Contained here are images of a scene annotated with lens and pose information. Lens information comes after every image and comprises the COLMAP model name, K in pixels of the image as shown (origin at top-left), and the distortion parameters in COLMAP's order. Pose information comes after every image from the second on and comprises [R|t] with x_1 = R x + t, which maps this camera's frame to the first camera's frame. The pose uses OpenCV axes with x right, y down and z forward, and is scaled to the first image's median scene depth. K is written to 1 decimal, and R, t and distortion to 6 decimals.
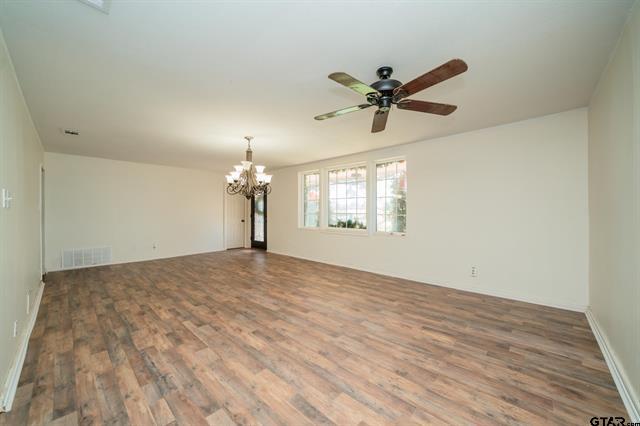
lens RADIAL K [[237.6, 0, 320.0], [0, 237.6, 213.0], [0, 0, 1]] dist [-0.000275, 0.000219]
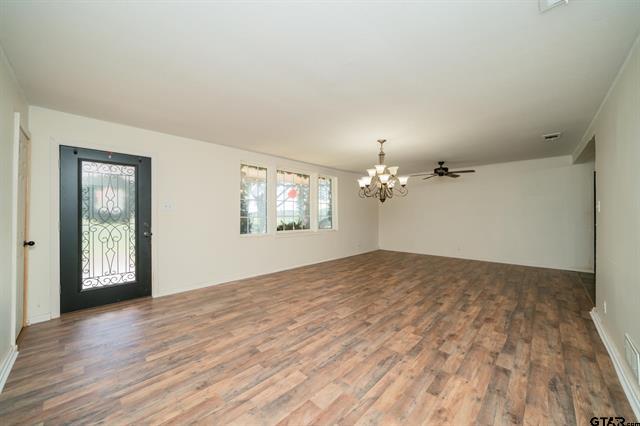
lens RADIAL K [[233.2, 0, 308.7], [0, 233.2, 215.3], [0, 0, 1]] dist [-0.001112, 0.000037]
pose [[0.044417, -0.006901, 0.998989, -1.294512], [0.003639, 0.999971, 0.006746, -0.011418], [-0.999006, 0.003335, 0.044441, 1.263179]]
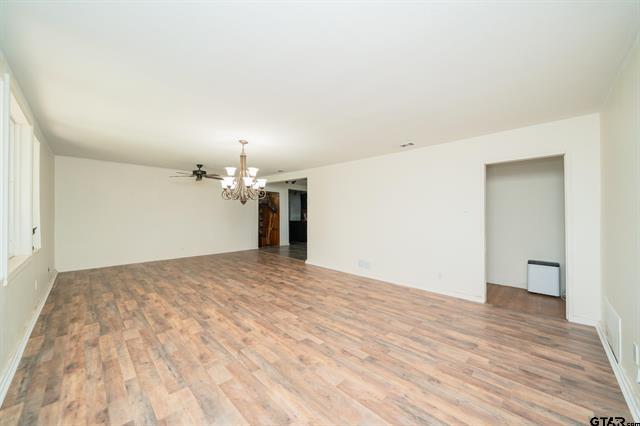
lens RADIAL K [[237.6, 0, 320.0], [0, 237.6, 213.0], [0, 0, 1]] dist [-0.000275, 0.000219]
pose [[-0.999555, -0.001739, 0.029786, -0.645944], [-0.001771, 0.999998, -0.001023, -0.019970], [-0.029784, -0.001076, -0.999556, 1.971497]]
